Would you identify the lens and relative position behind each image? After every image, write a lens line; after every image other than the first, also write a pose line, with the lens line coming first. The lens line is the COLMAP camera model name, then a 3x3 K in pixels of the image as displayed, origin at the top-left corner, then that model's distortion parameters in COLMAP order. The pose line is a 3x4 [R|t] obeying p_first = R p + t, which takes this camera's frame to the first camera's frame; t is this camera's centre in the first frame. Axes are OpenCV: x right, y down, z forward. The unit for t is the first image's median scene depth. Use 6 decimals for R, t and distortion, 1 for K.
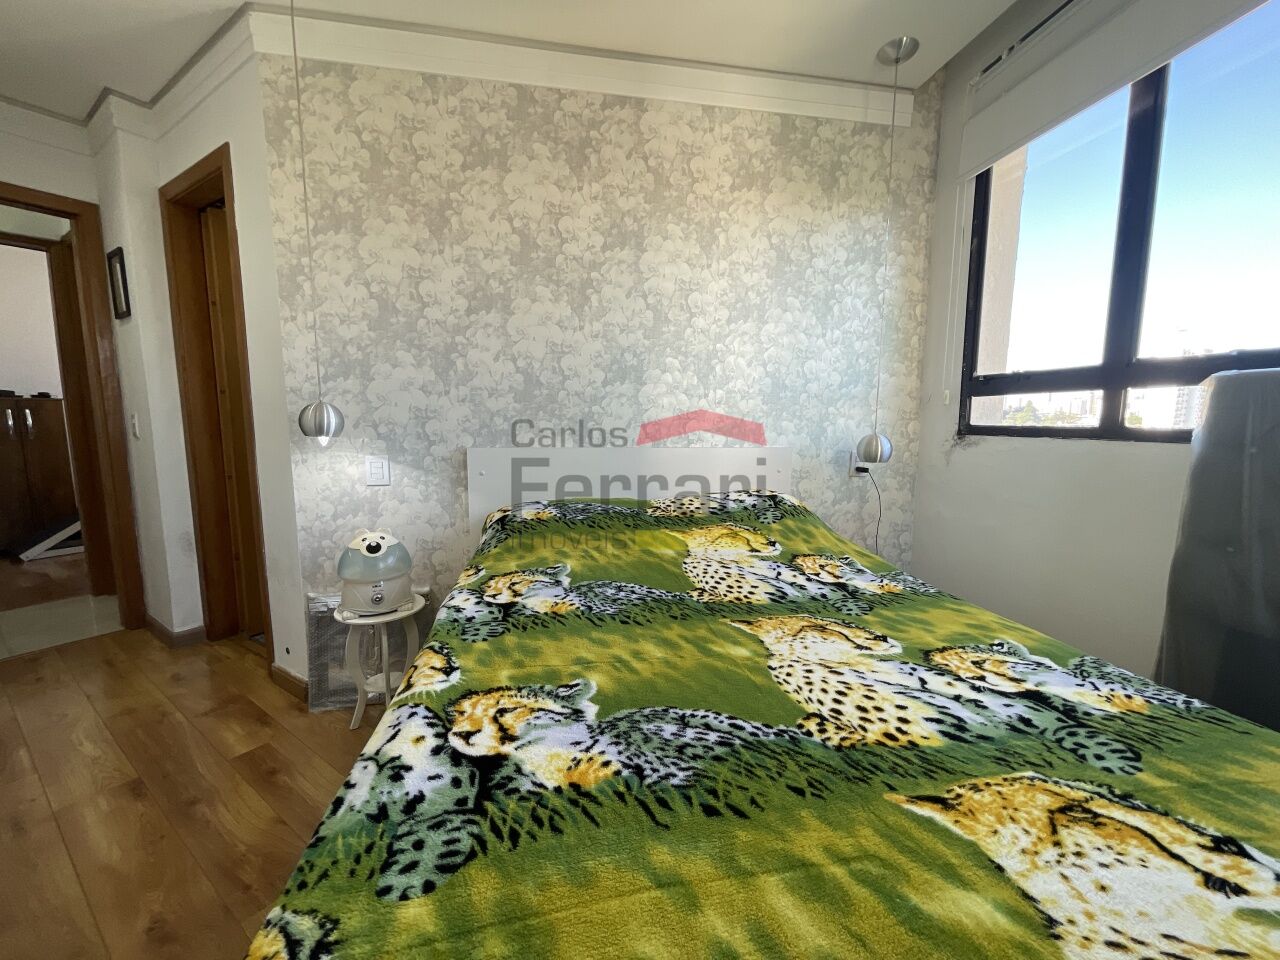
lens RADIAL K [[516.5, 0, 640.8], [0, 516.5, 478.8], [0, 0, 1]] dist [-0.001161, 0.000138]
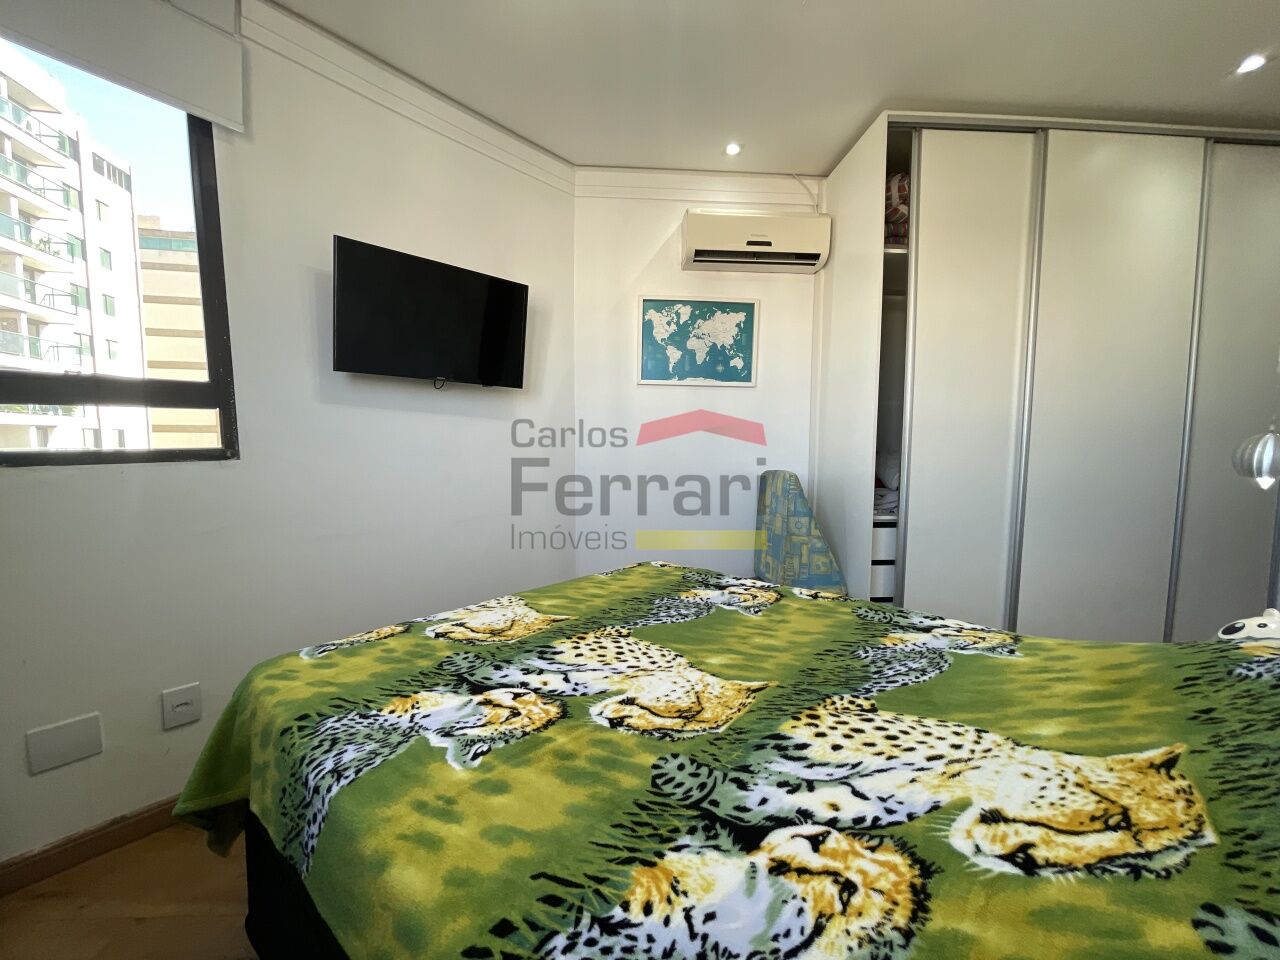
lens RADIAL K [[516.5, 0, 641.8], [0, 516.5, 481.4], [0, 0, 1]] dist [-0.001161, 0.000138]
pose [[-0.784323, 0.034448, -0.619396, 1.141999], [-0.090774, 0.981337, 0.169522, -0.240488], [0.613676, 0.189185, -0.766558, 1.954907]]
